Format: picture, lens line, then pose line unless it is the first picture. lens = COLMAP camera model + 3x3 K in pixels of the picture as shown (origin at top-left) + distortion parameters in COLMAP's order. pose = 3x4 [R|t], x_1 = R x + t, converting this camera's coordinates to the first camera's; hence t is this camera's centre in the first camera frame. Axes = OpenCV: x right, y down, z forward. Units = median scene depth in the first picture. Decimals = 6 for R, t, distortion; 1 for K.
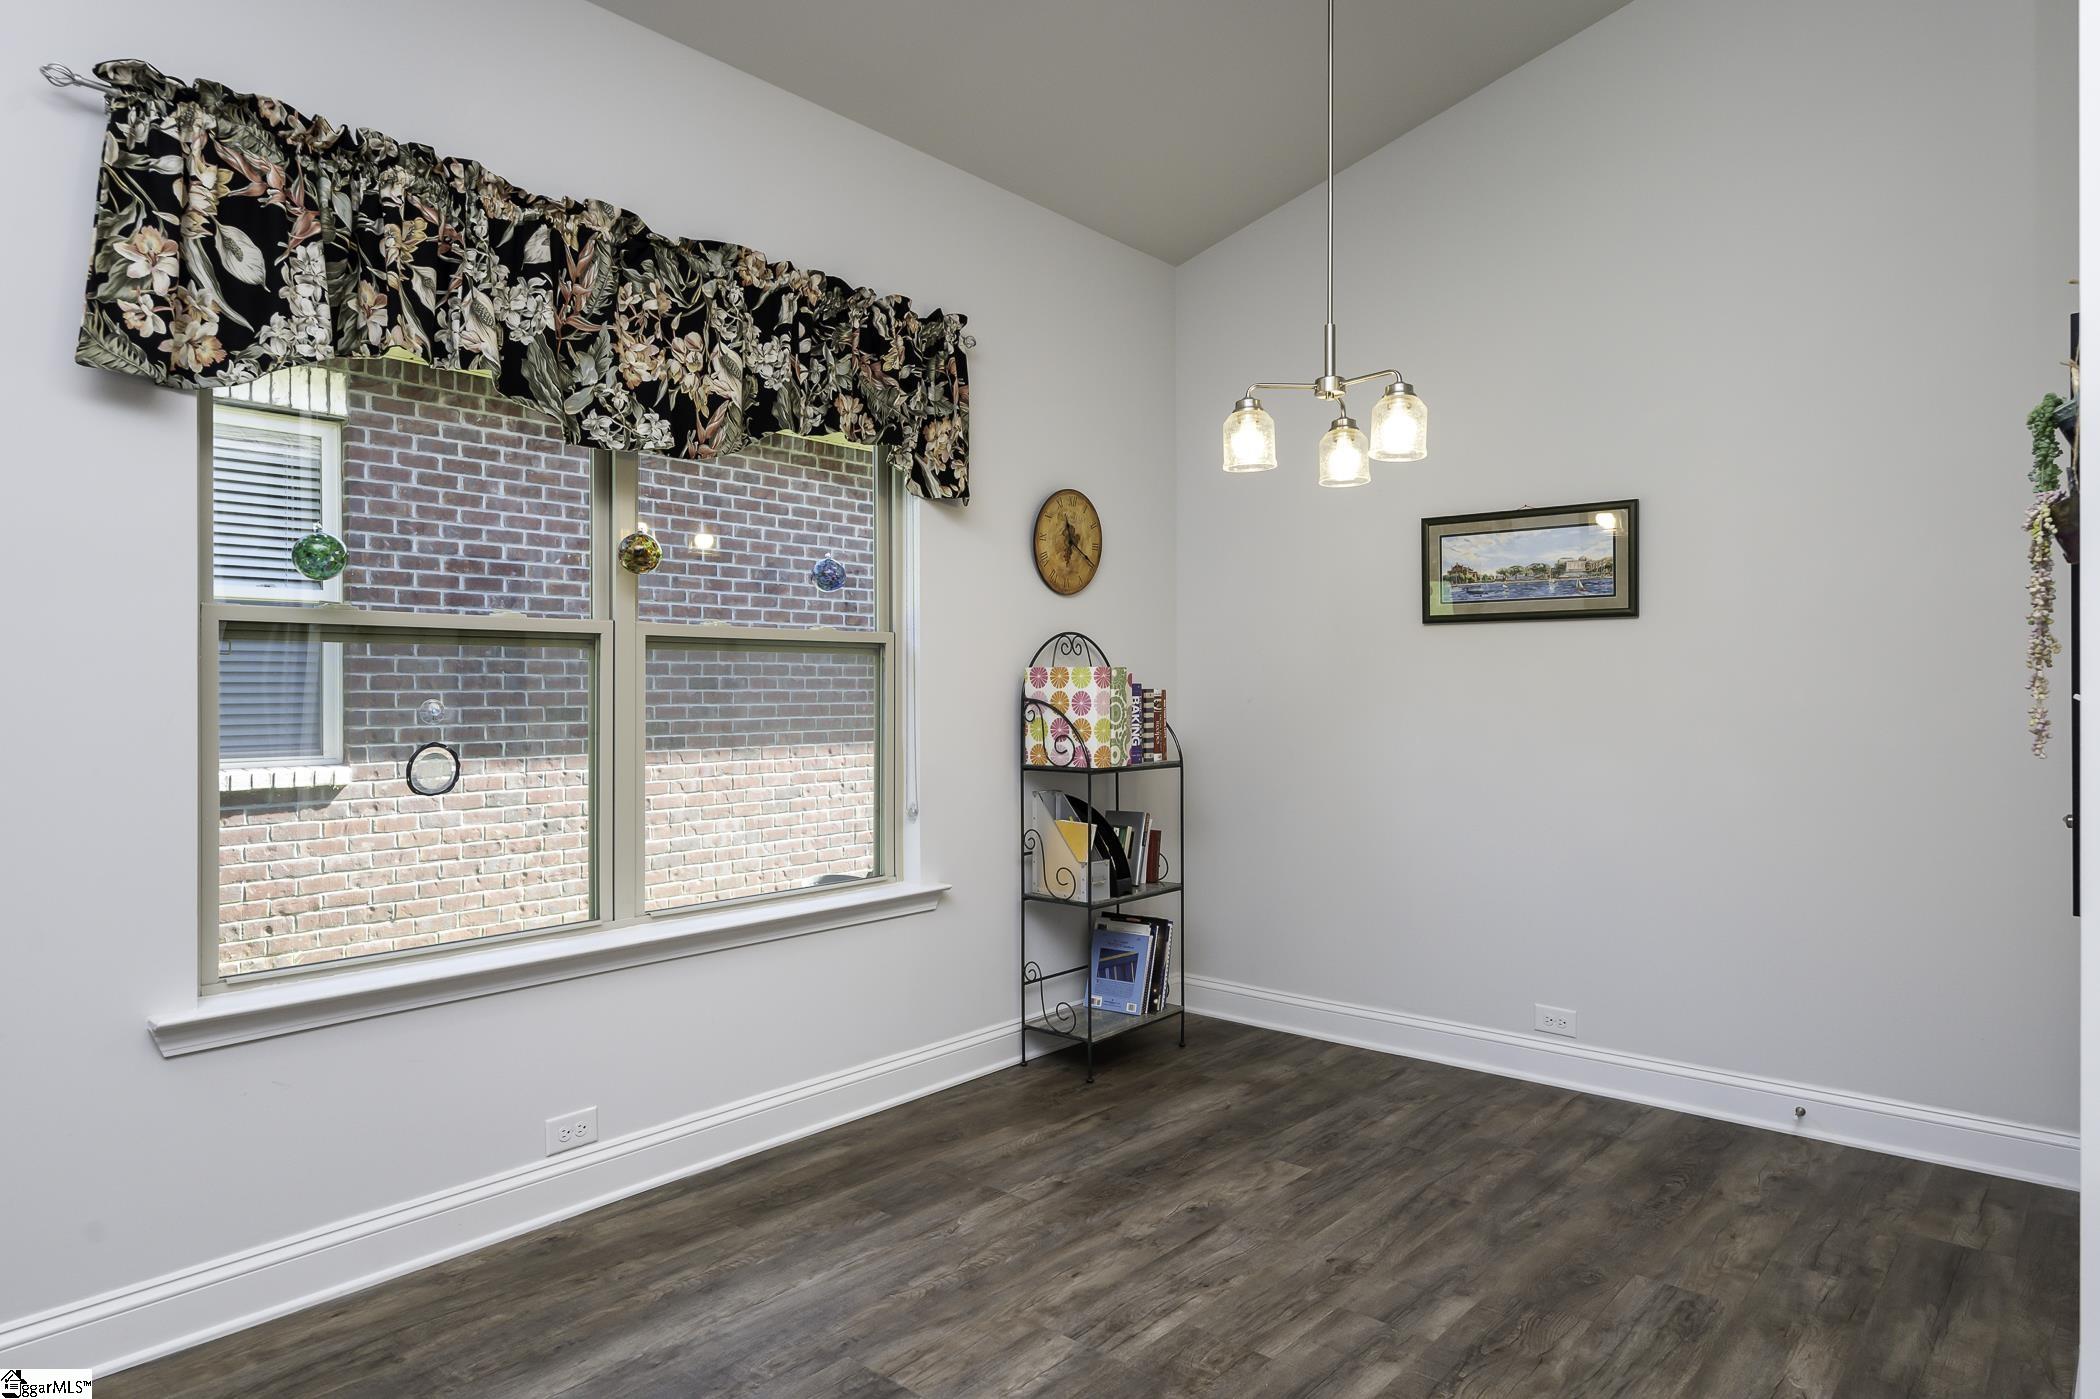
lens RADIAL K [[1254.5, 0, 1051.9], [0, 1254.5, 700.9], [0, 0, 1]] dist [0.001623, 0.001117]
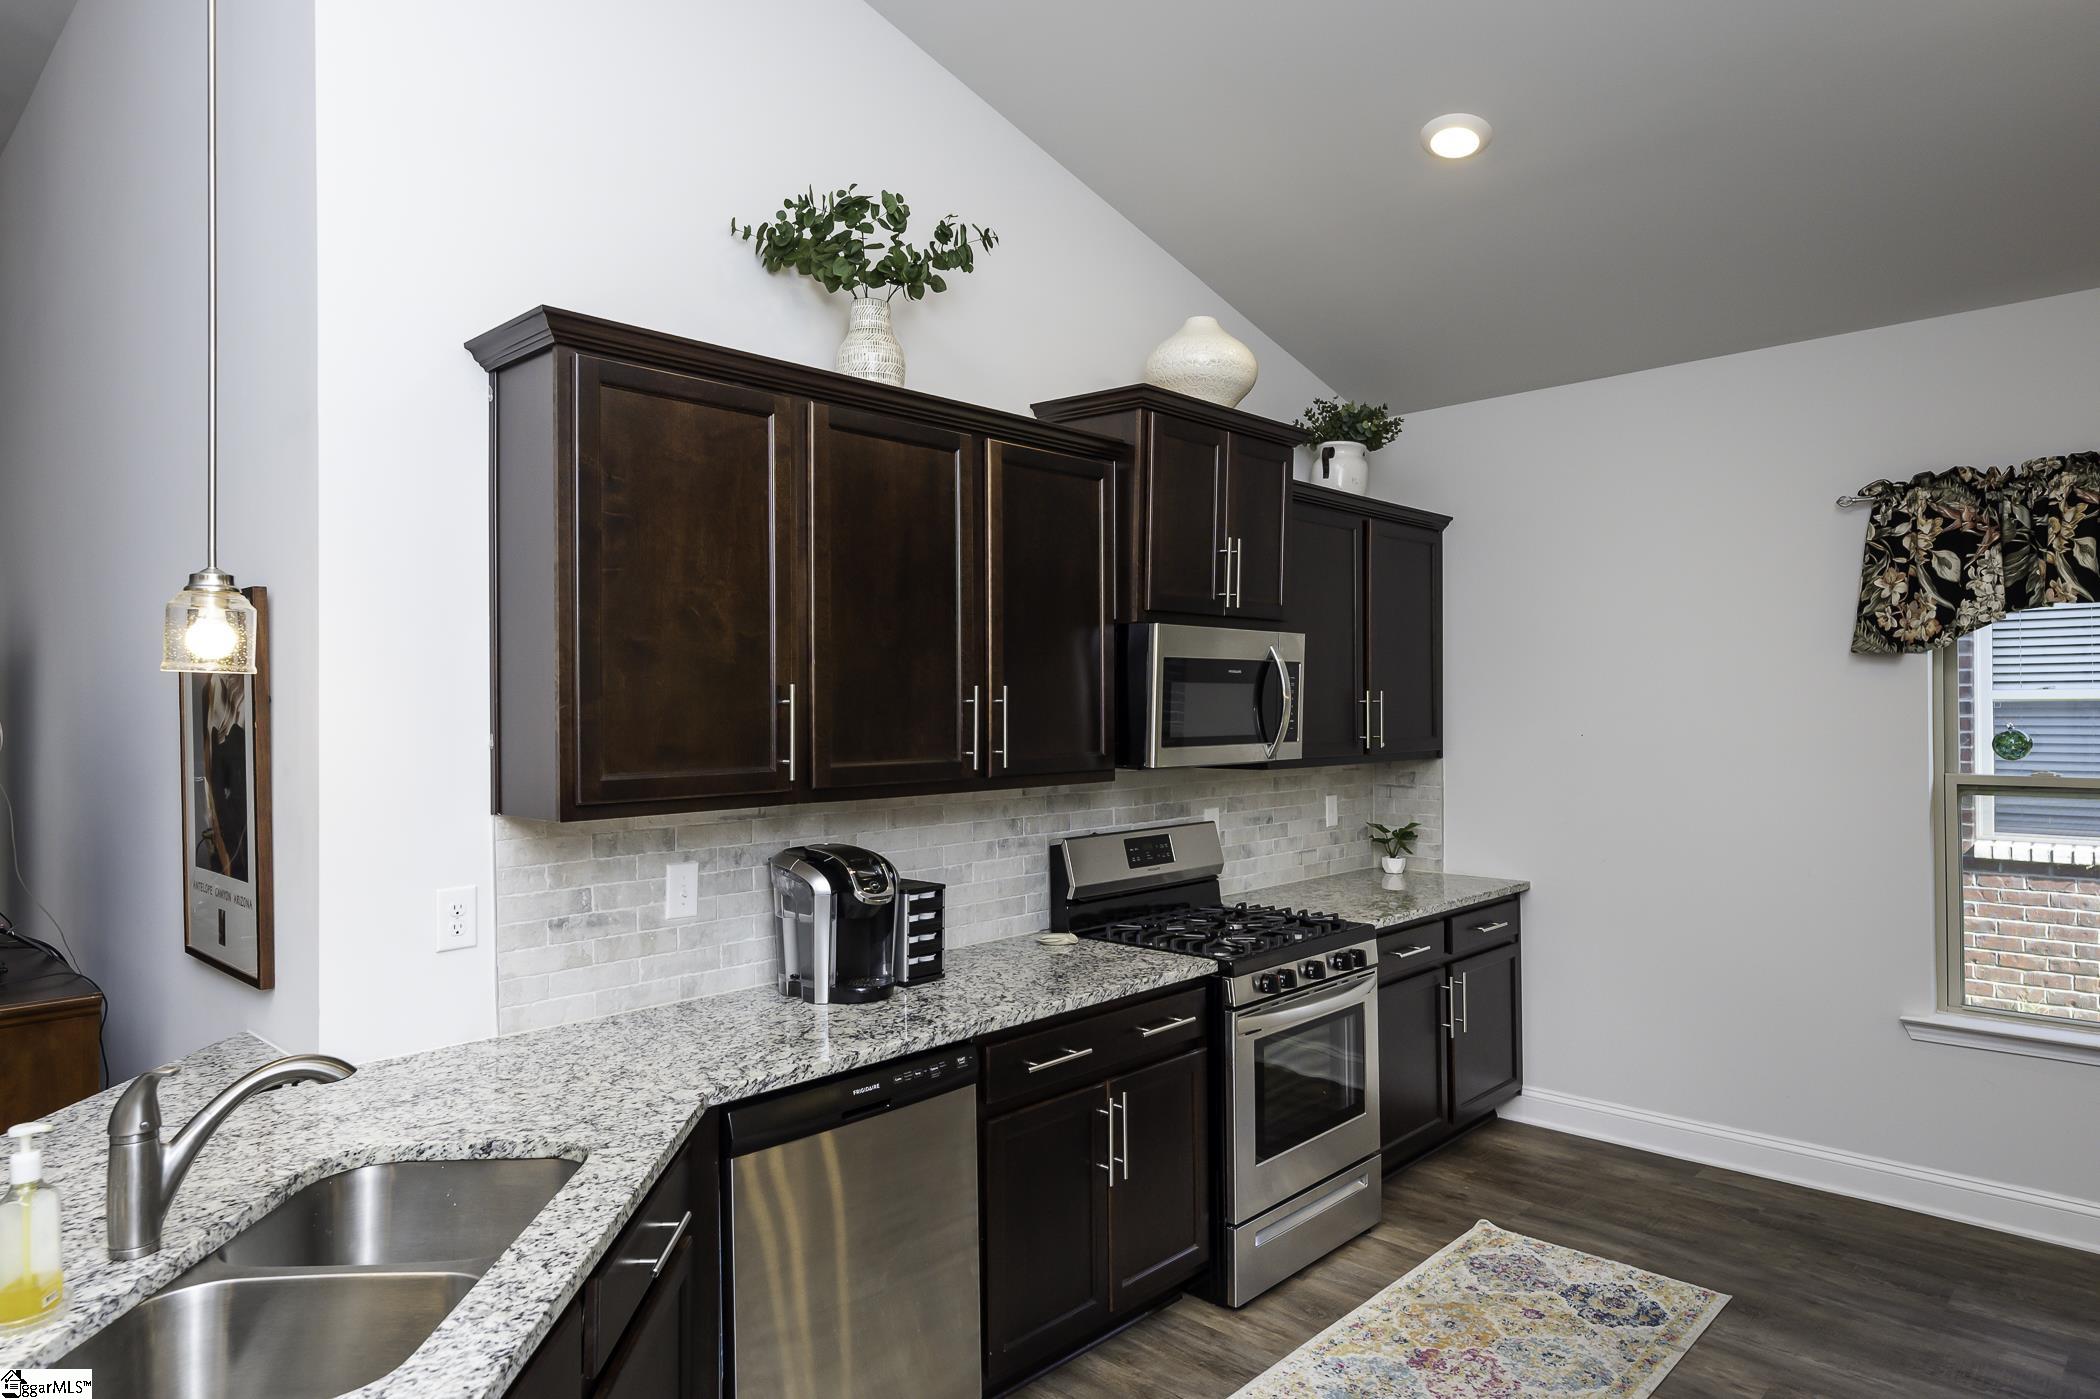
lens RADIAL K [[1254.5, 0, 1052.0], [0, 1254.5, 701.7], [0, 0, 1]] dist [0.001623, 0.001117]
pose [[-0.048734, 0.002051, -0.998810, 1.078831], [0.000343, 0.999998, 0.002036, -0.183587], [0.998812, -0.000243, -0.048734, -0.099353]]
